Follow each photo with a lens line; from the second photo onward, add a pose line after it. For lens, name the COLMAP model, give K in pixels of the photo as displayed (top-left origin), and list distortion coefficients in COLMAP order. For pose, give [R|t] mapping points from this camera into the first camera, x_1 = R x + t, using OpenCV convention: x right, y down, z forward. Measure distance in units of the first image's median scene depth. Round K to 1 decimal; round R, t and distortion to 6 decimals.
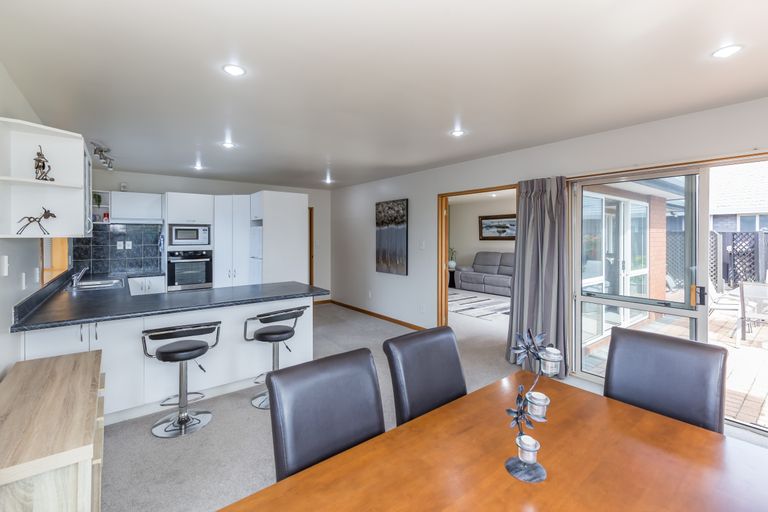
lens RADIAL K [[342.0, 0, 382.9], [0, 342.0, 241.7], [0, 0, 1]] dist [0.000284, 0.000033]
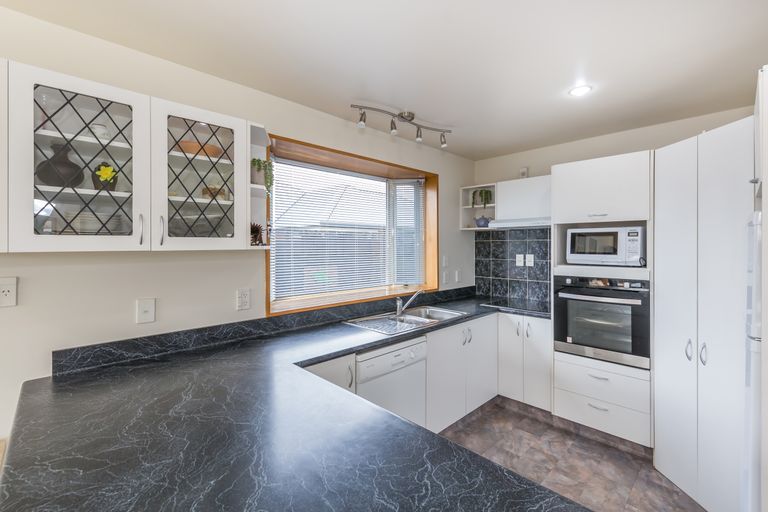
lens RADIAL K [[342.0, 0, 382.9], [0, 342.0, 241.7], [0, 0, 1]] dist [0.000284, 0.000033]
pose [[0.100204, -0.008417, -0.994931, -0.115263], [-0.015268, 0.999833, -0.009996, -0.014981], [0.994850, 0.016192, 0.100059, 0.651896]]
